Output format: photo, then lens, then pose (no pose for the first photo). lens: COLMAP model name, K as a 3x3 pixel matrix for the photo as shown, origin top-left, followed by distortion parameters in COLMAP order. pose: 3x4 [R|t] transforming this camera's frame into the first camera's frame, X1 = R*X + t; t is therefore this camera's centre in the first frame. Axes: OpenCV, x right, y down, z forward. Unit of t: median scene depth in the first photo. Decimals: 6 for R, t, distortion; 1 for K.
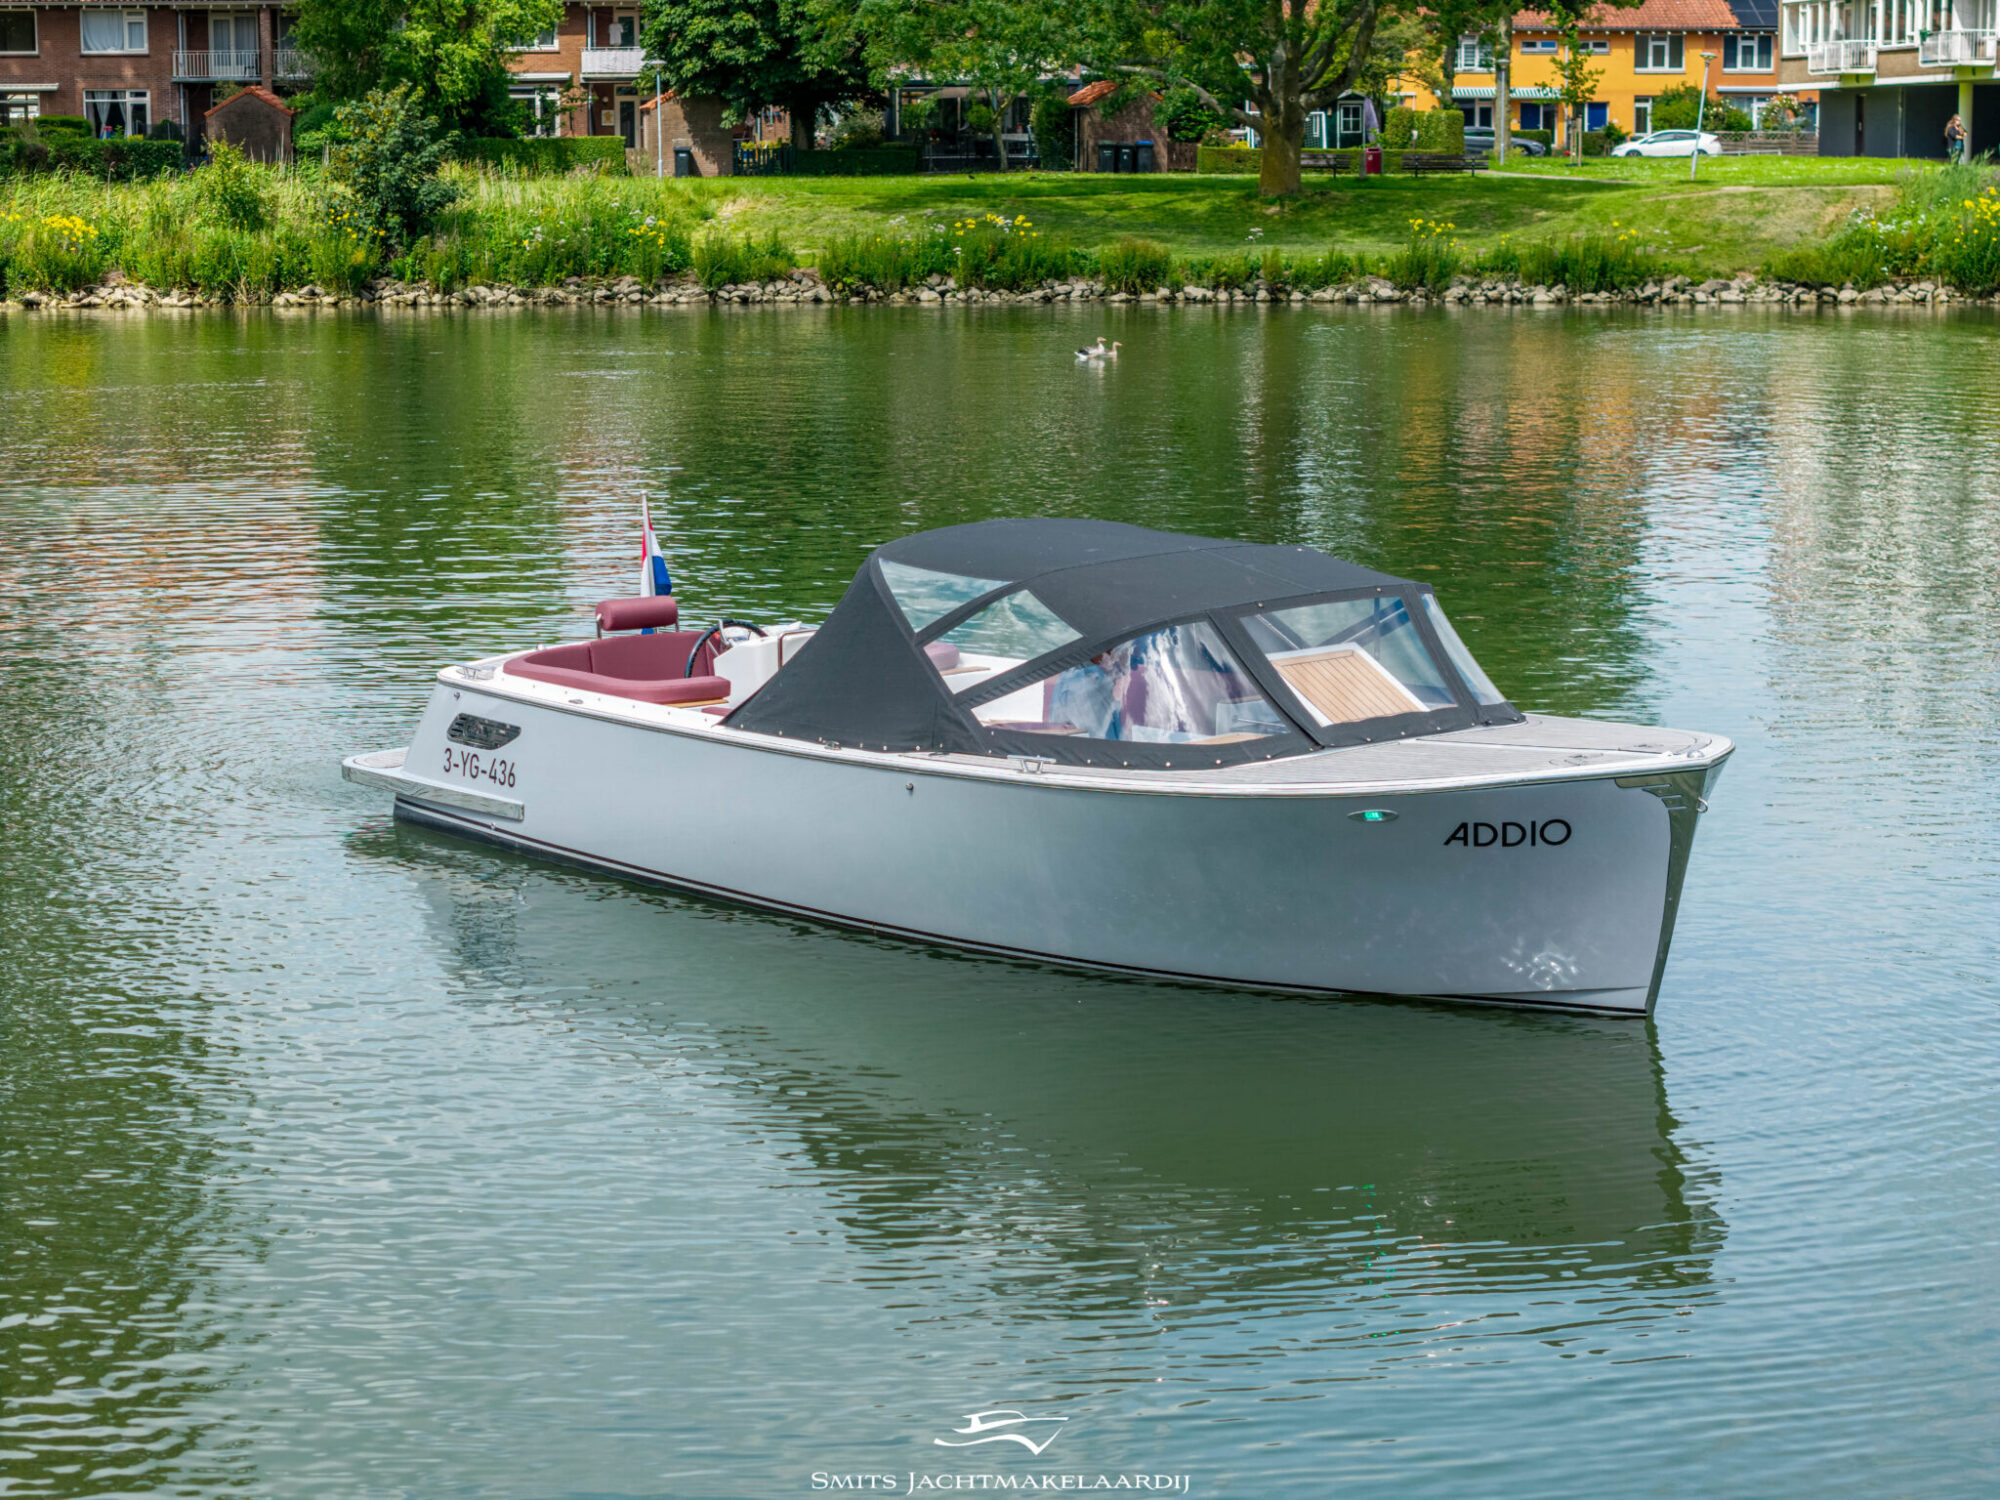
lens RADIAL K [[4167.3, 0, 987.8], [0, 4167.3, 749.9], [0, 0, 1]] dist [-0.258970, 1.491657]
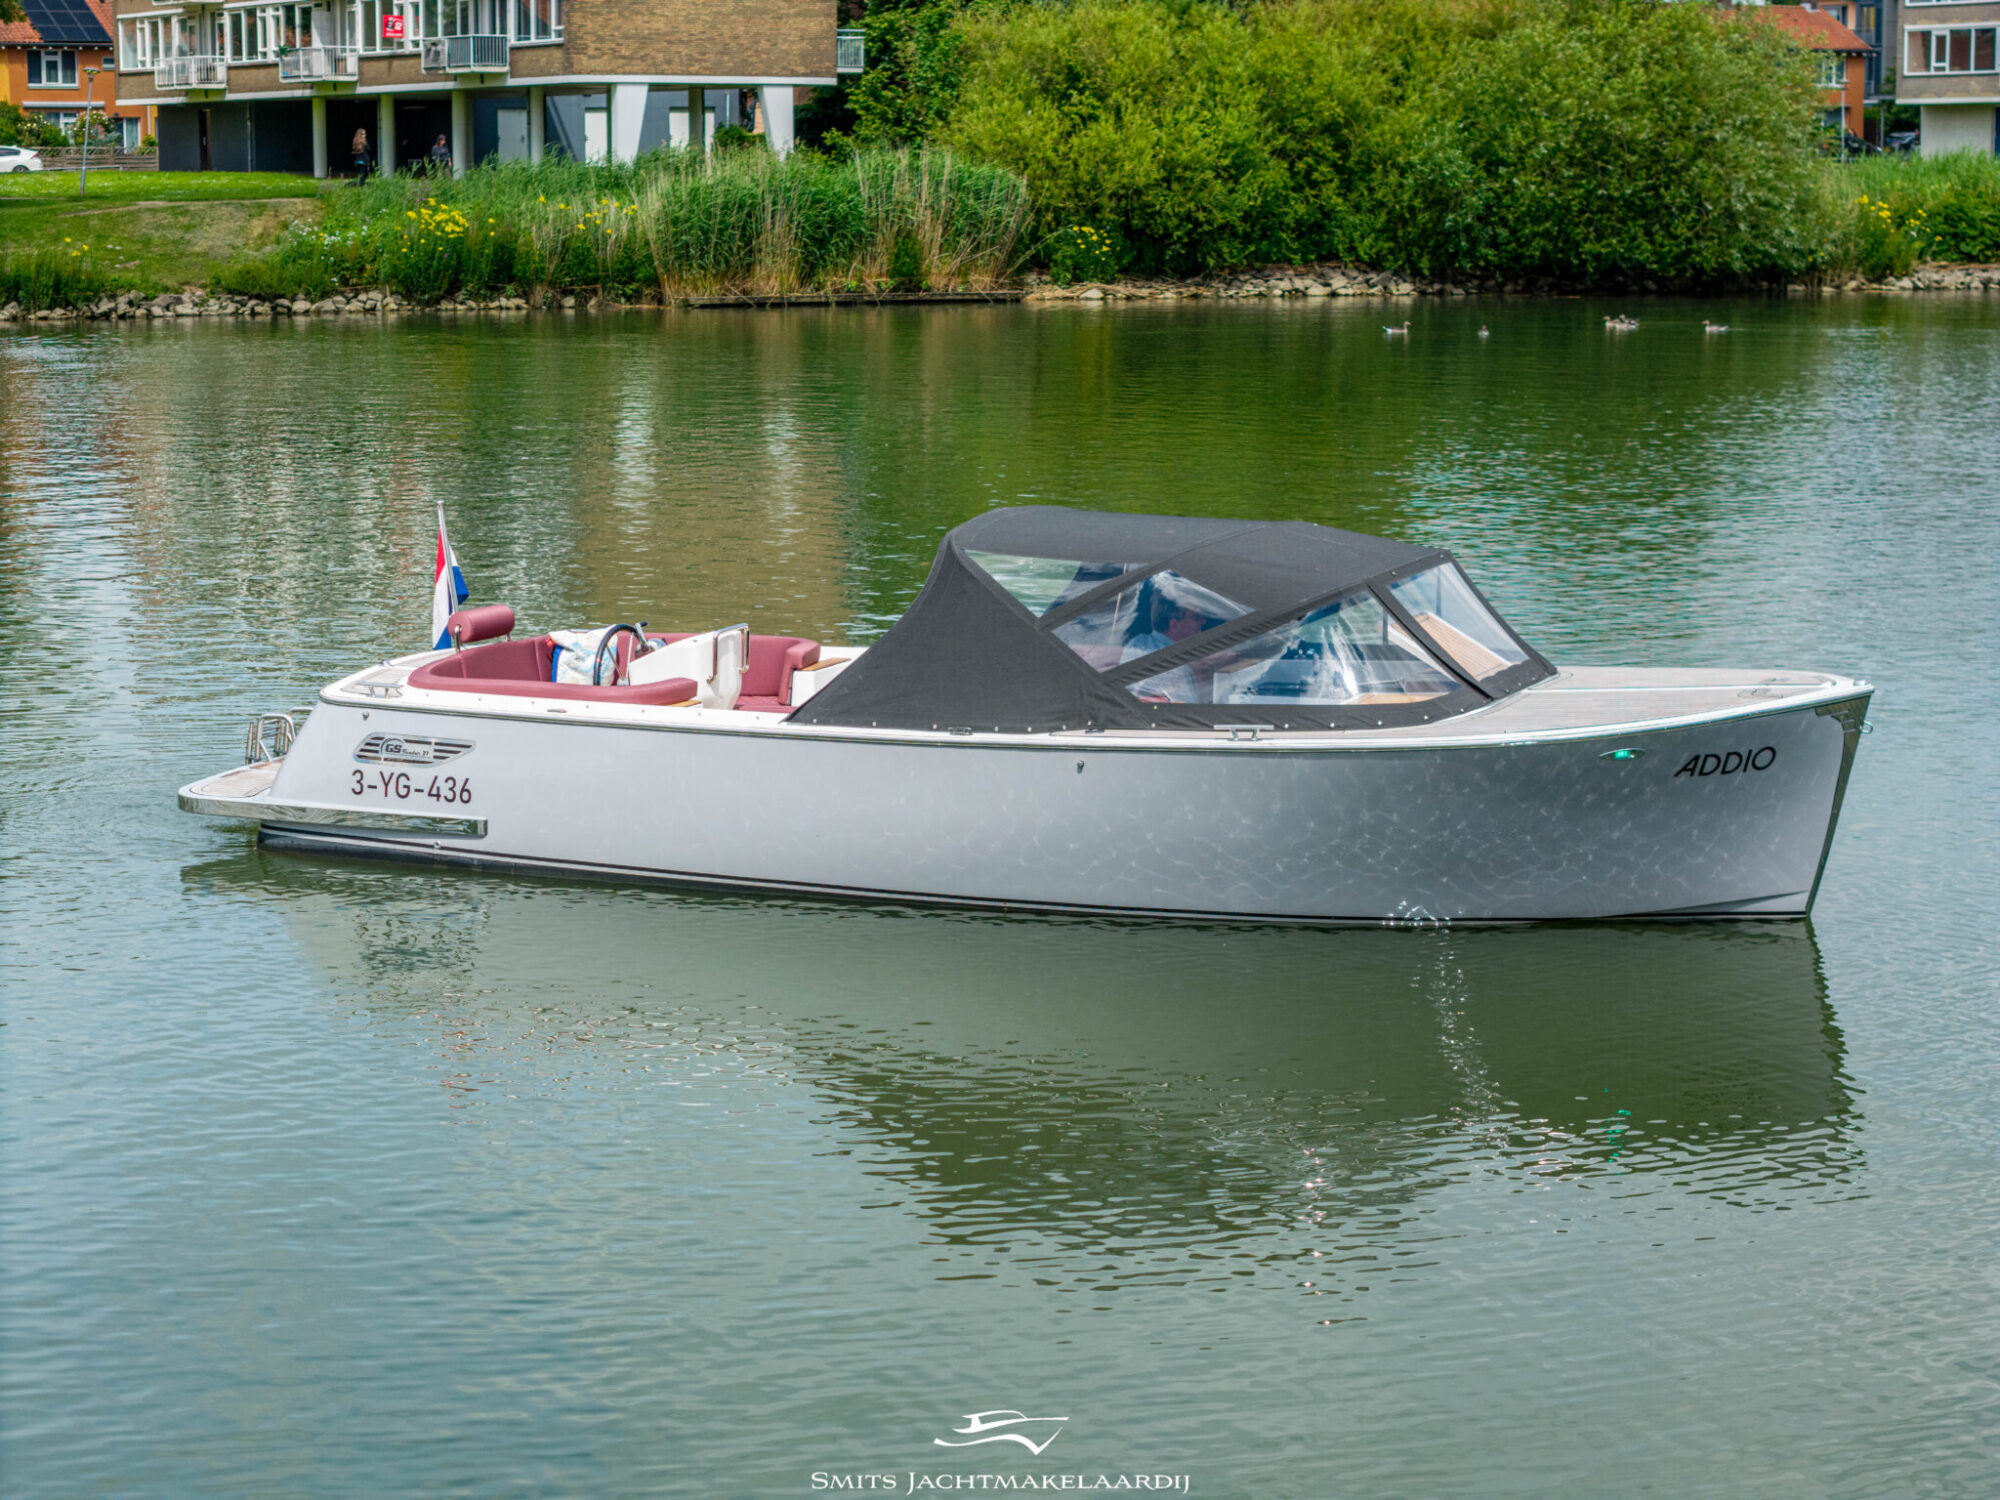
lens RADIAL K [[4167.3, 0, 987.8], [0, 4167.3, 749.9], [0, 0, 1]] dist [-0.258970, 1.491657]
pose [[0.896072, -0.061406, 0.439641, -0.093904], [0.063132, 0.997948, 0.010711, -0.001367], [-0.439396, 0.018157, 0.898110, 0.013488]]
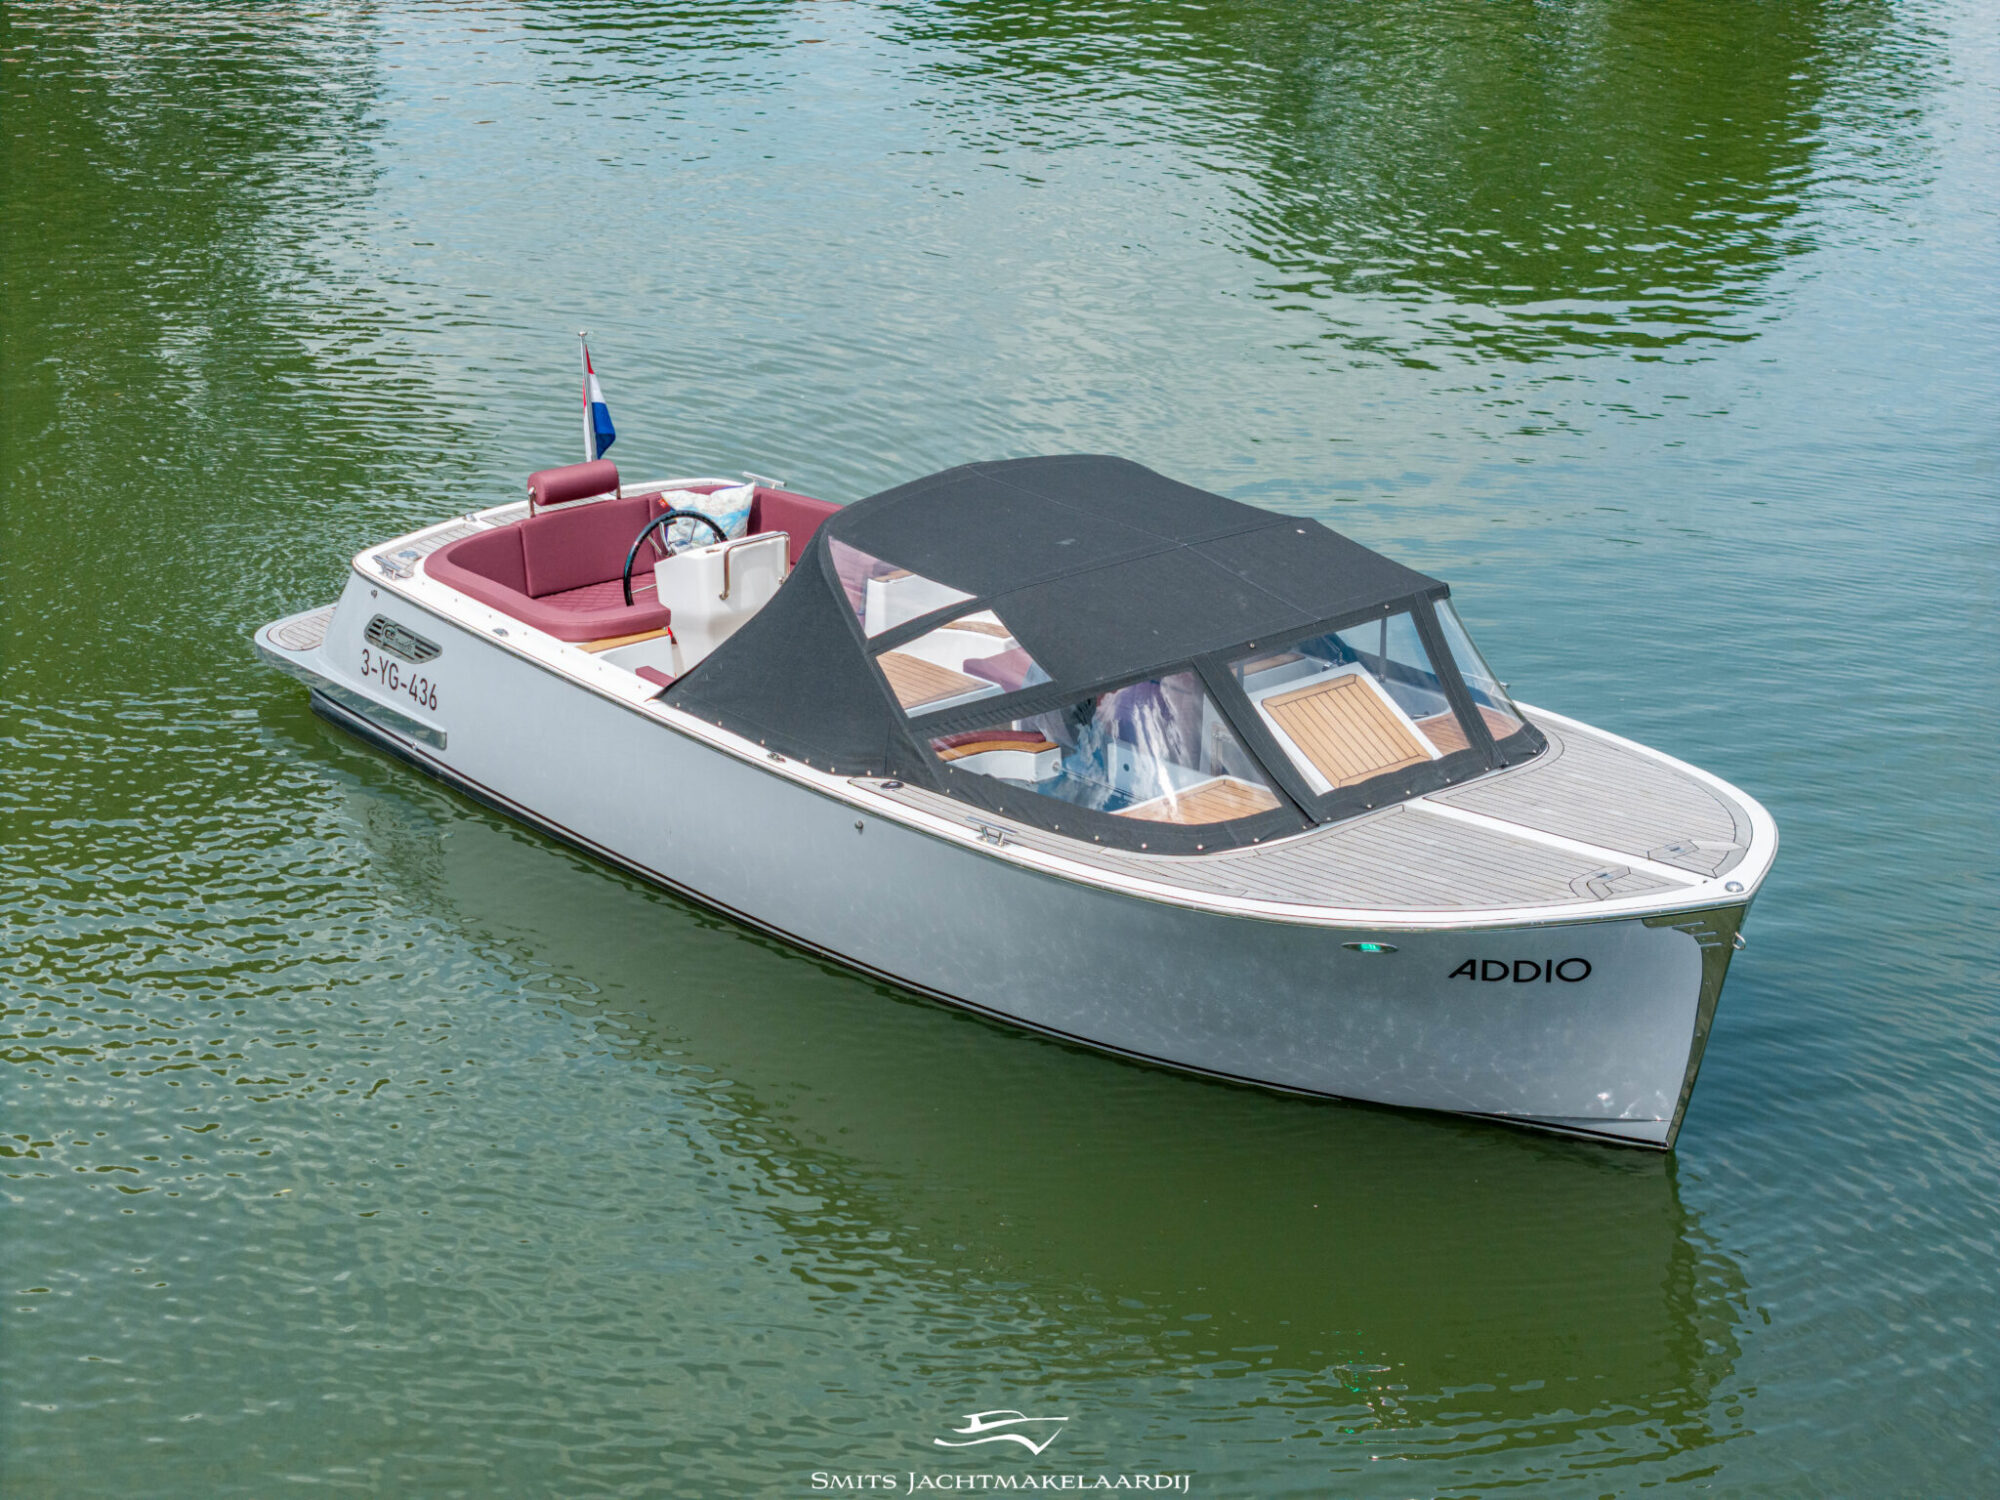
lens RADIAL K [[4167.3, 0, 987.8], [0, 4167.3, 749.9], [0, 0, 1]] dist [-0.258970, 1.491657]
pose [[0.999952, 0.008263, -0.005334, 0.002591], [-0.007151, 0.983186, 0.182468, -0.032234], [0.006752, -0.182421, 0.983197, 0.022402]]
